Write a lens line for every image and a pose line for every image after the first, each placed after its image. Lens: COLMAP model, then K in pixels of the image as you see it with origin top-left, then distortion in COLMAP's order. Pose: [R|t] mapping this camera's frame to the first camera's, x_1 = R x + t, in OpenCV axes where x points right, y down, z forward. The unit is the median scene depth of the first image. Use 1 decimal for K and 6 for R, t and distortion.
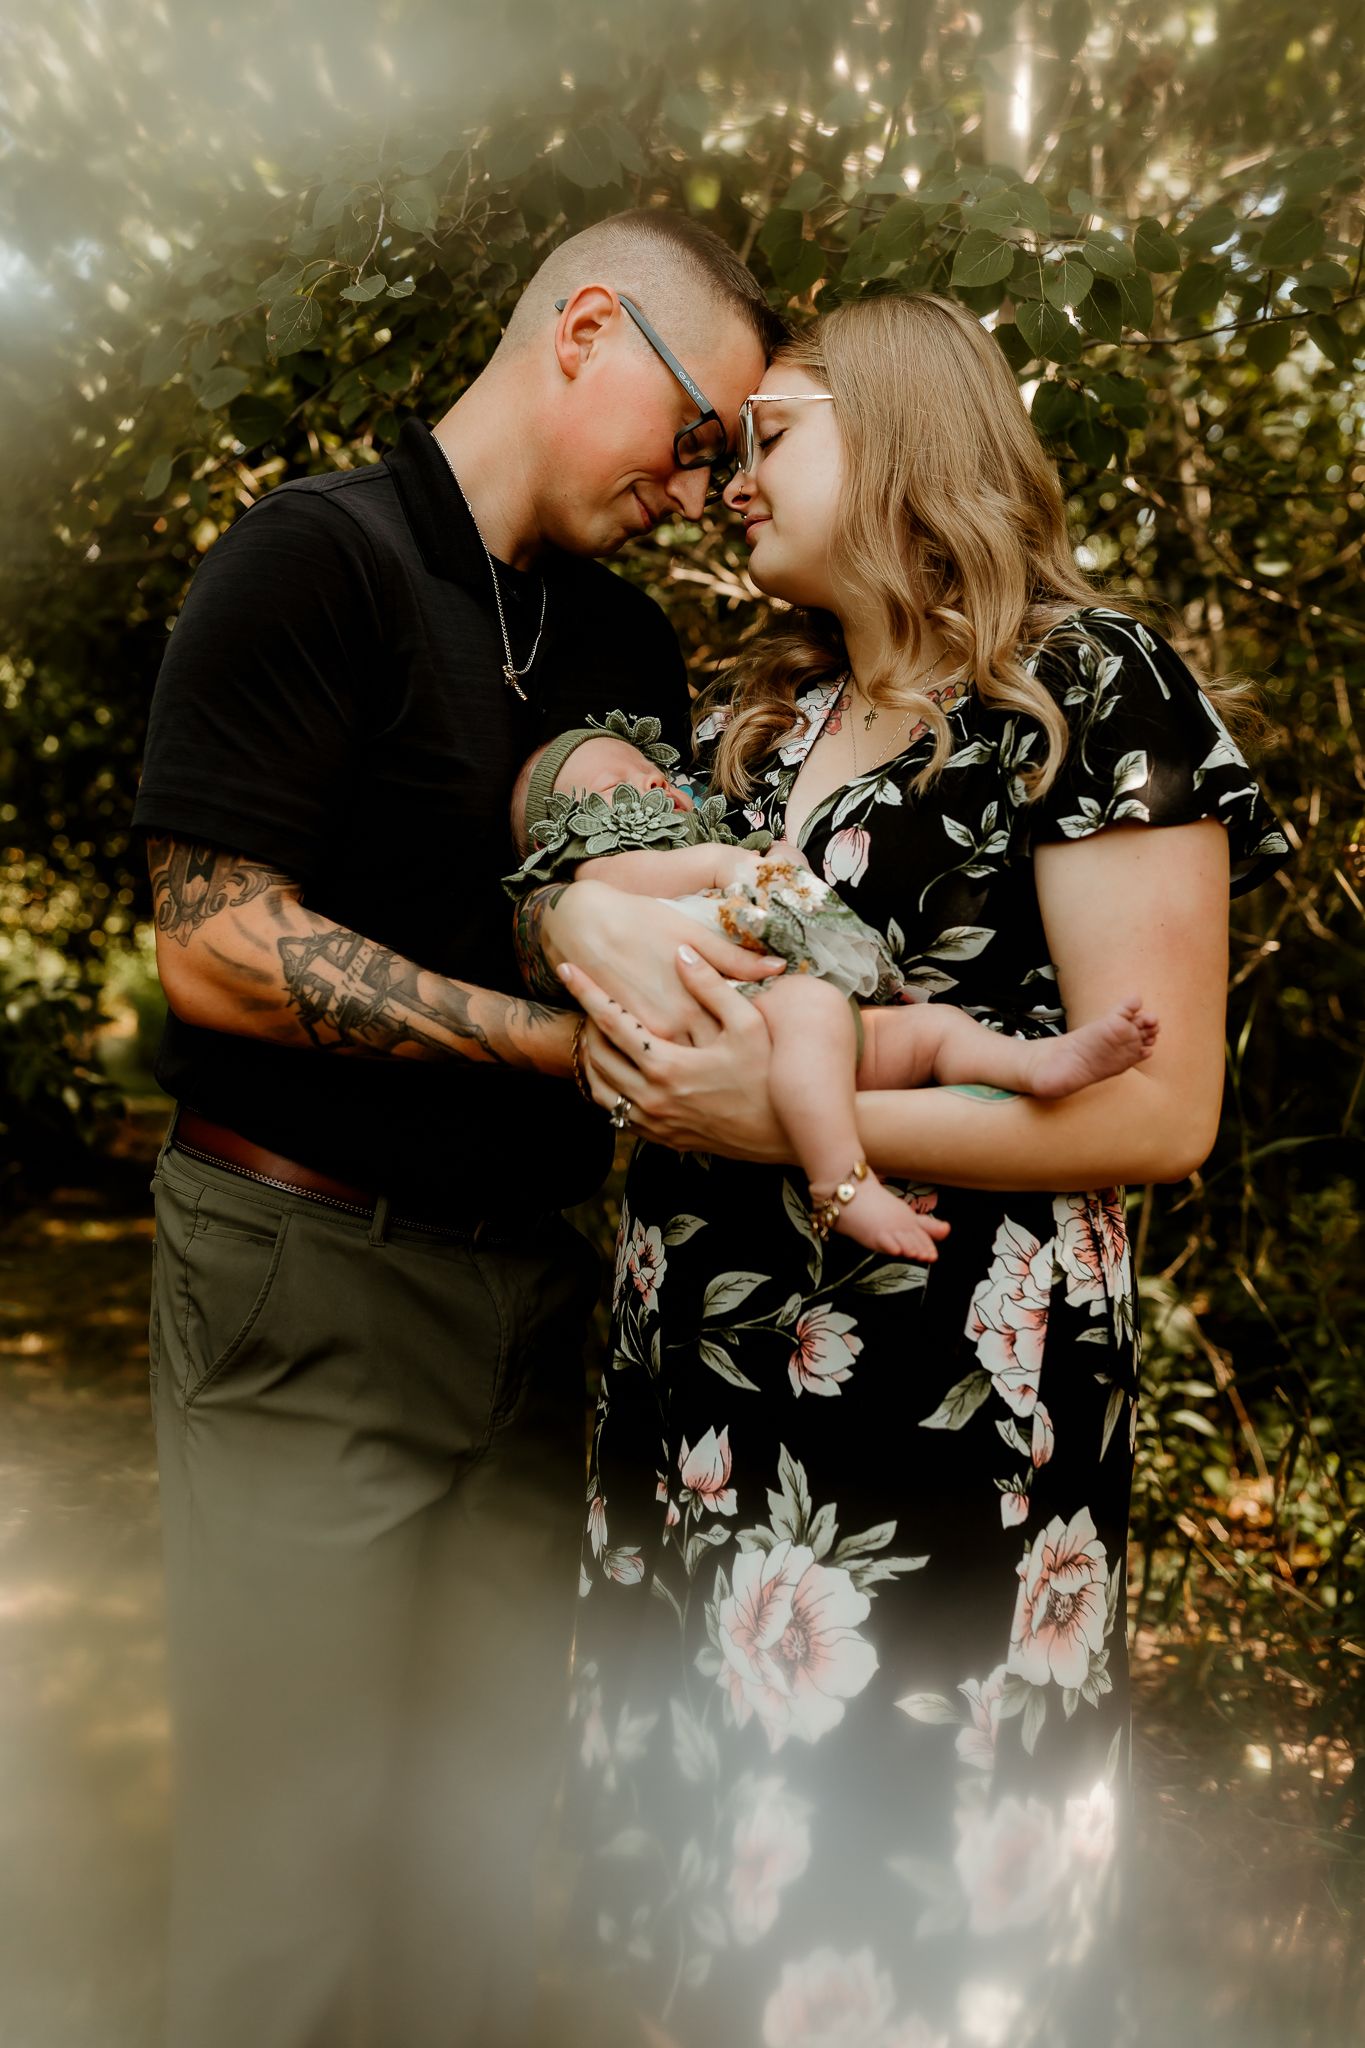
lens RADIAL K [[1994.9, 0, 675.0], [0, 1994.9, 1011.0], [0, 0, 1]] dist [-0.006188, 0.000000]
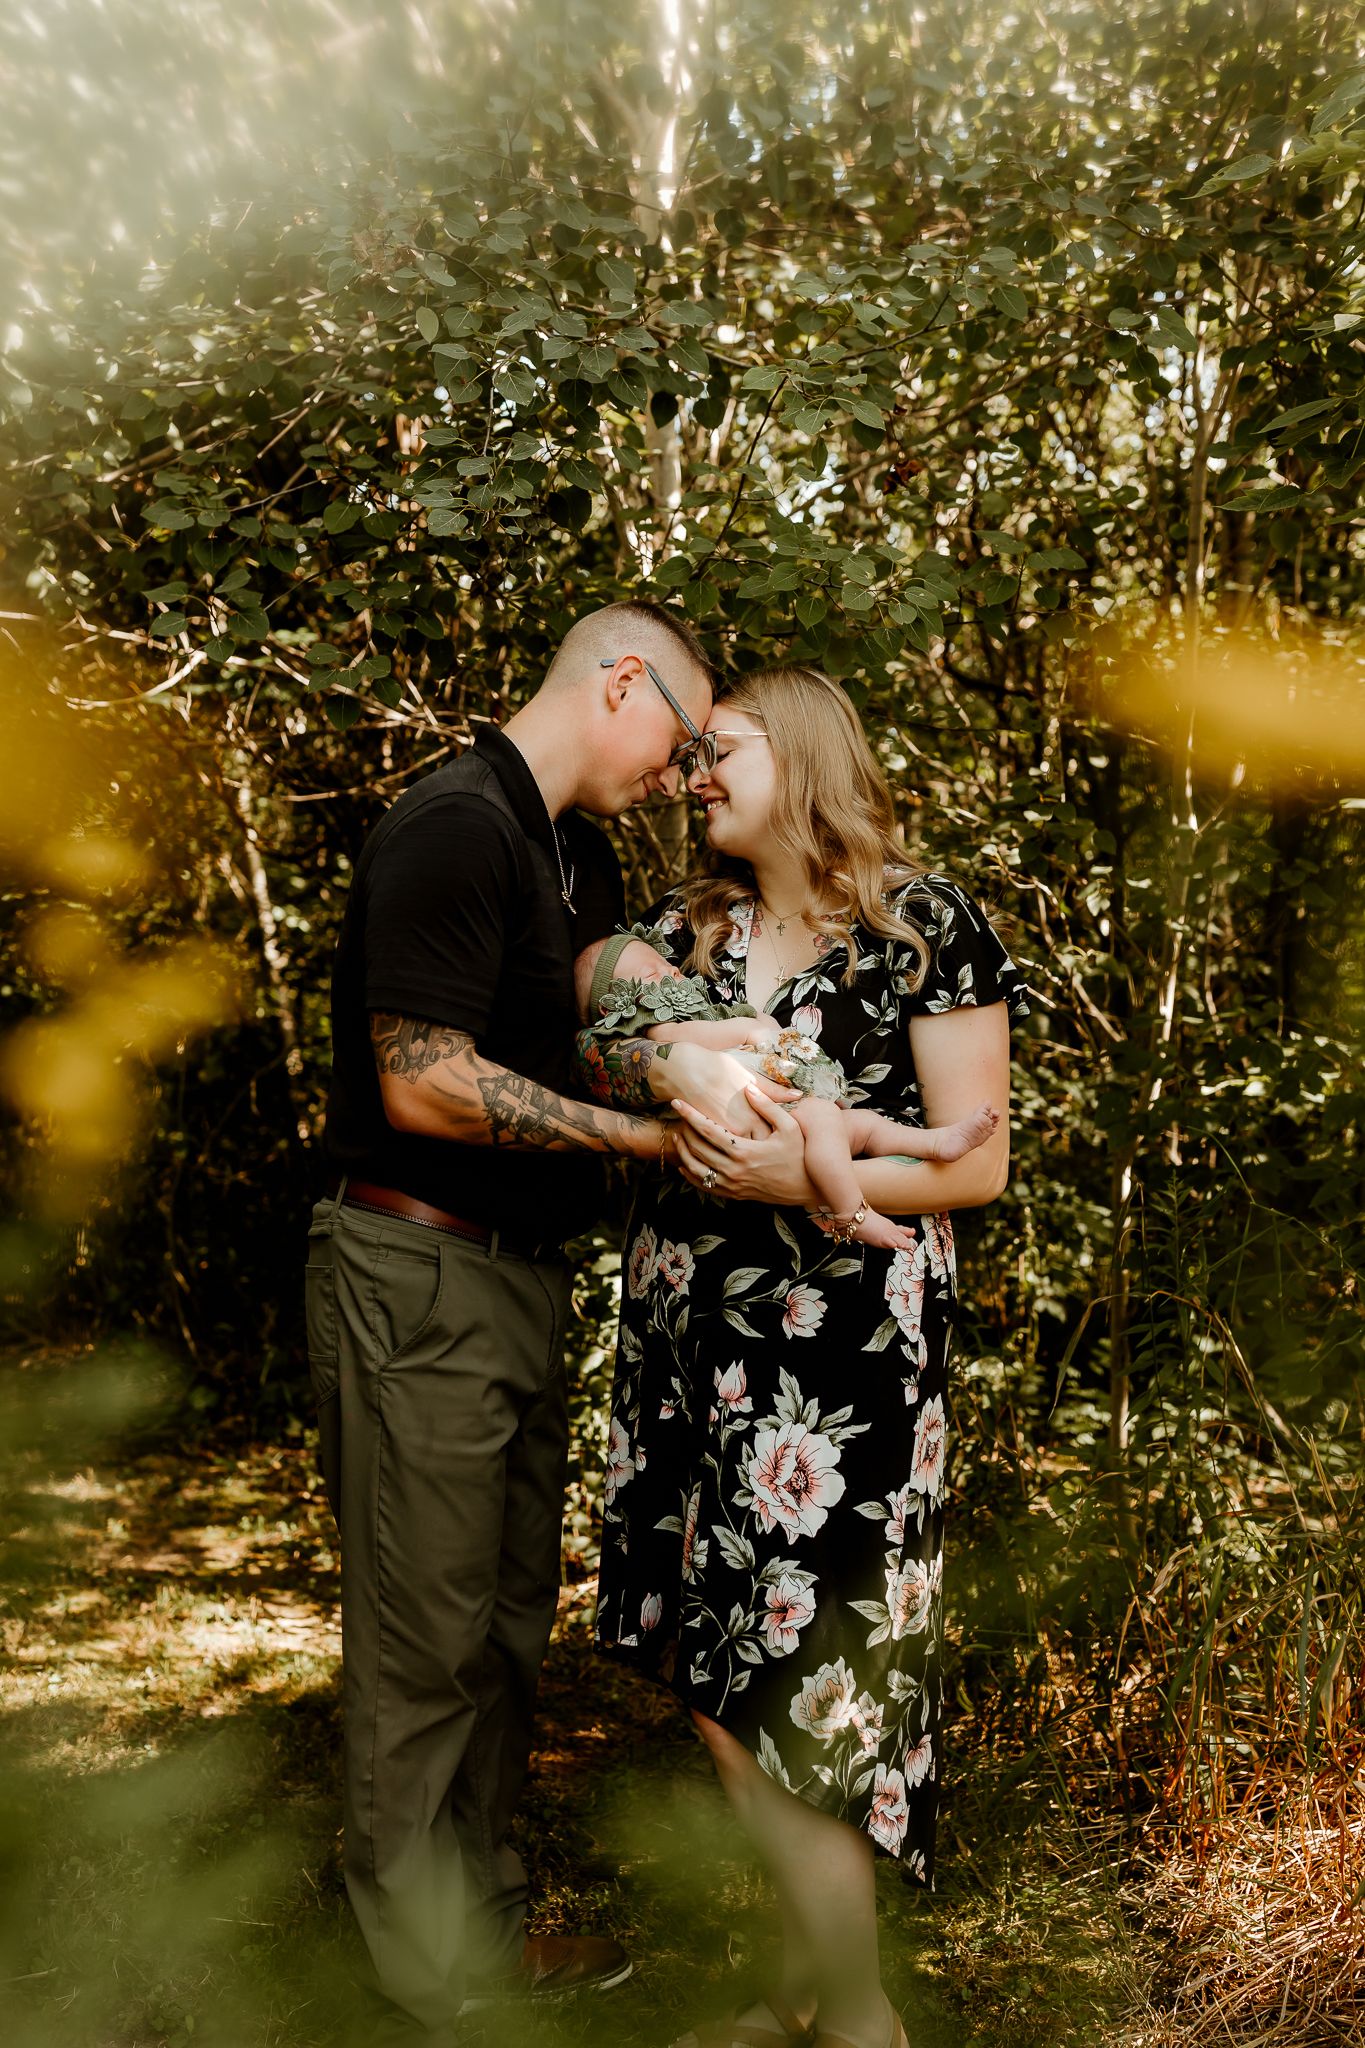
lens RADIAL K [[1994.9, 0, 688.6], [0, 1994.9, 989.0], [0, 0, 1]] dist [-0.006188, 0.000000]
pose [[0.960118, -0.010494, 0.279398, -0.497540], [0.013631, 0.999864, -0.009288, -0.093471], [-0.279263, 0.012726, 0.960130, -0.630225]]
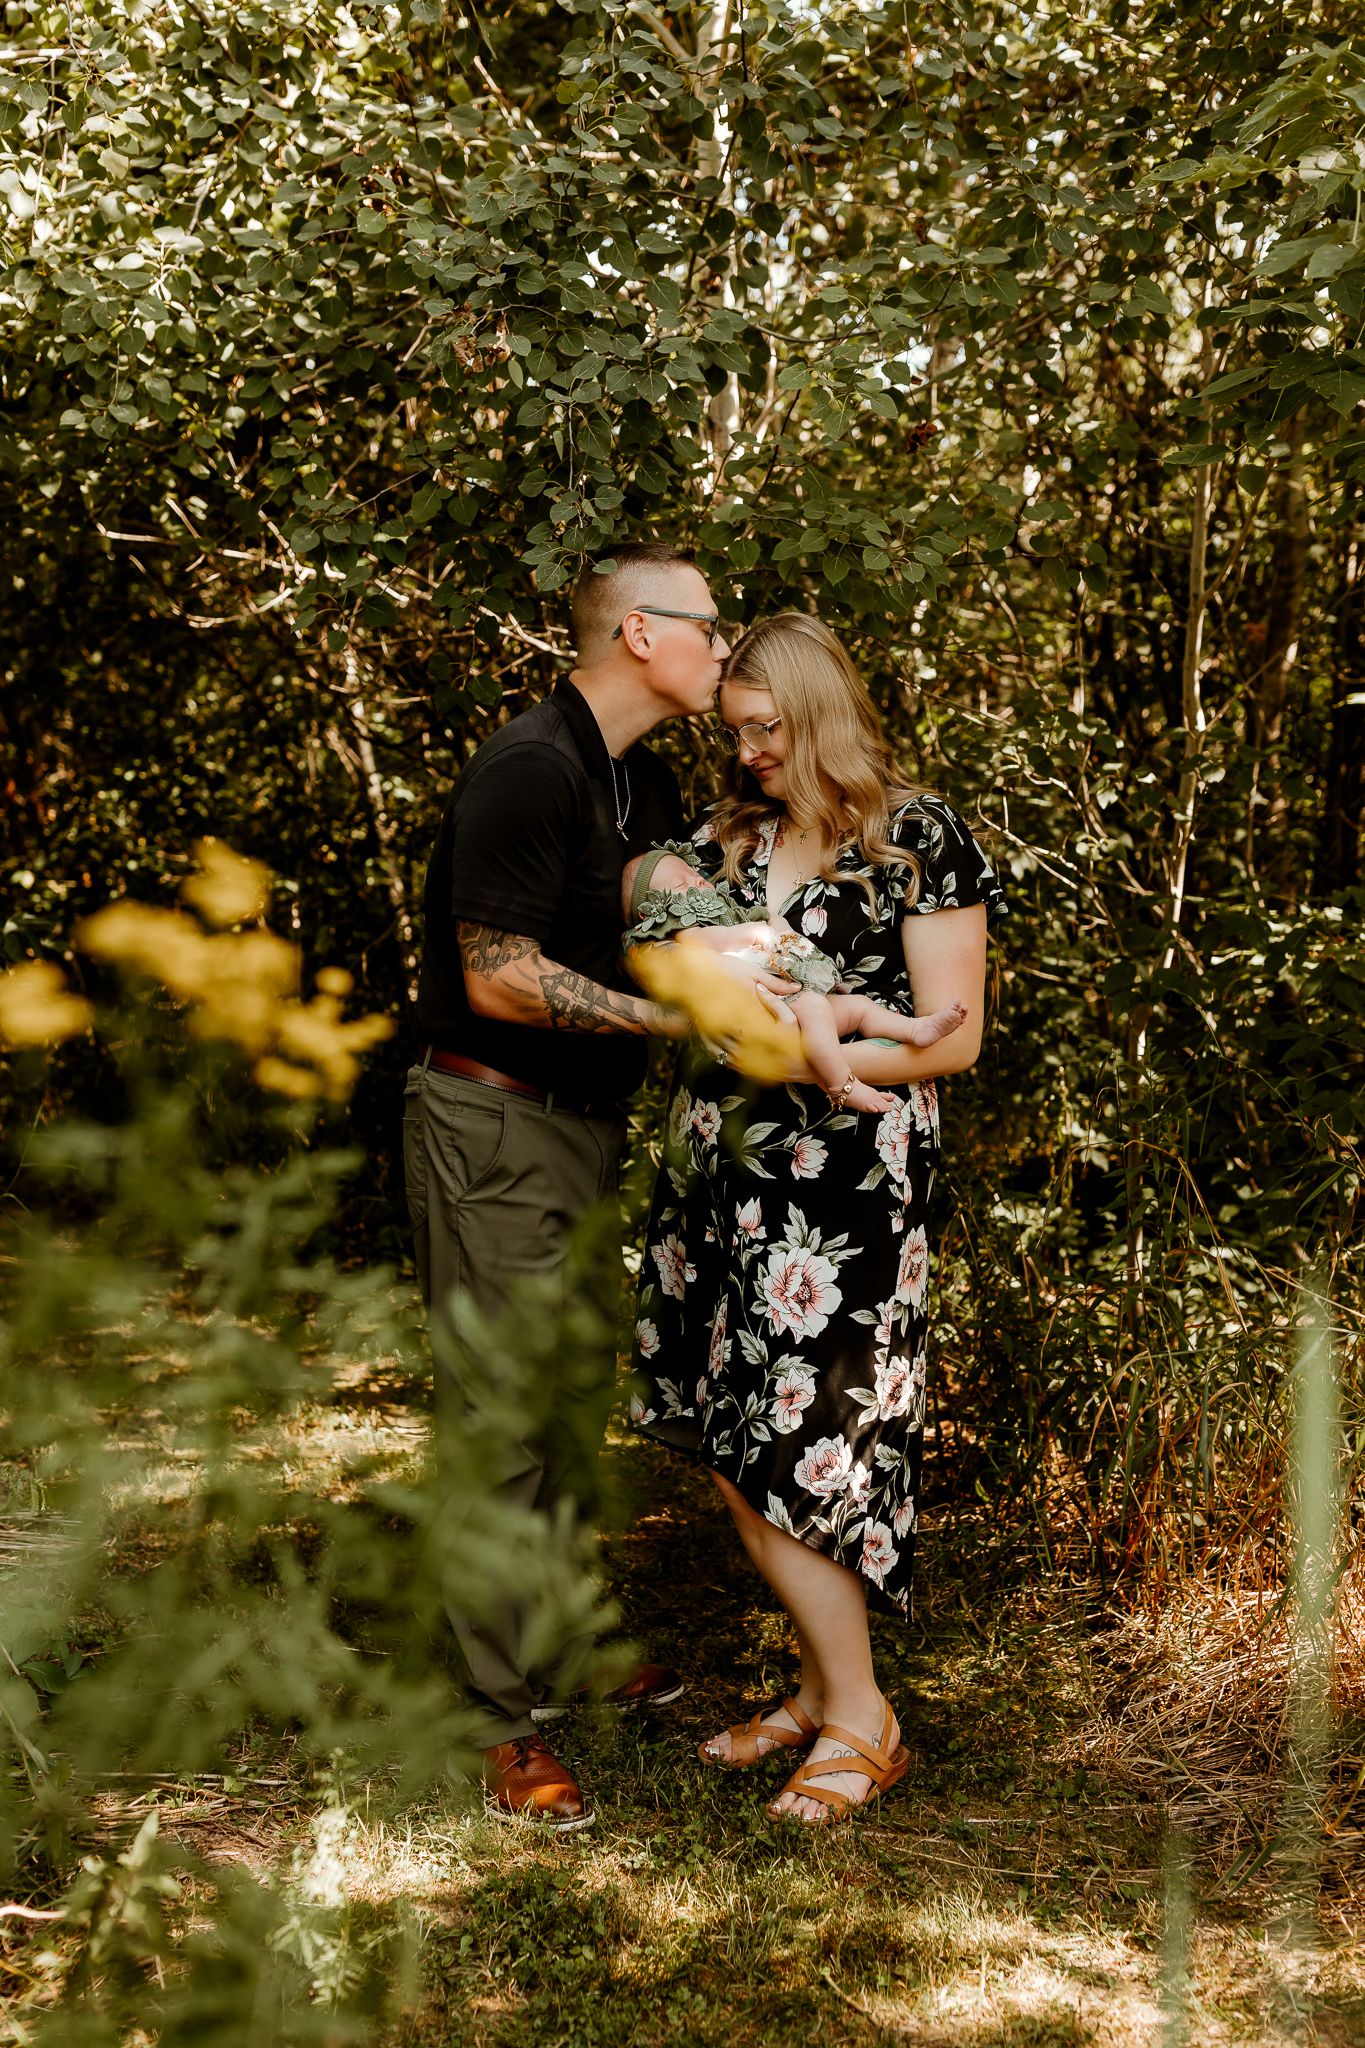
lens RADIAL K [[1994.9, 0, 698.2], [0, 1994.9, 1023.1], [0, 0, 1]] dist [-0.006188, 0.000000]
pose [[0.972822, -0.038528, 0.228328, -0.514957], [0.020666, 0.996572, 0.080109, -0.143527], [-0.230632, -0.073213, 0.970283, -1.013268]]
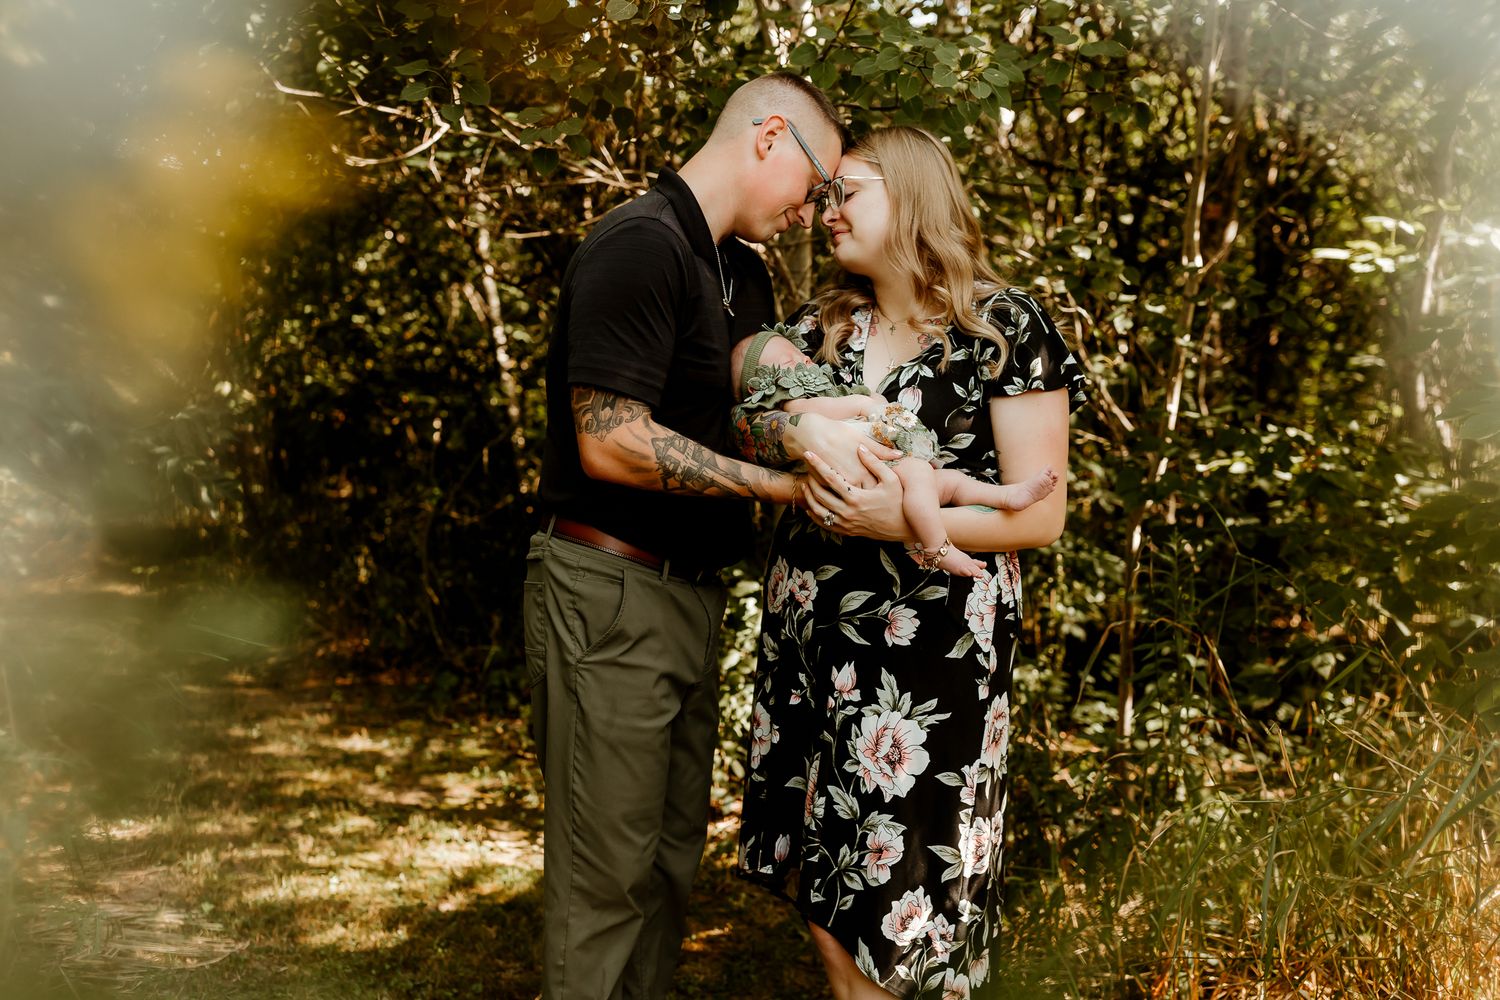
lens RADIAL K [[1461.1, 0, 747.2], [0, 1461.1, 494.2], [0, 0, 1]] dist [-0.006188, 0.000000]
pose [[0.970168, -0.007744, 0.242309, -0.483089], [-0.007122, 0.998148, 0.060415, -0.072628], [-0.242328, -0.060339, 0.968316, -0.524327]]
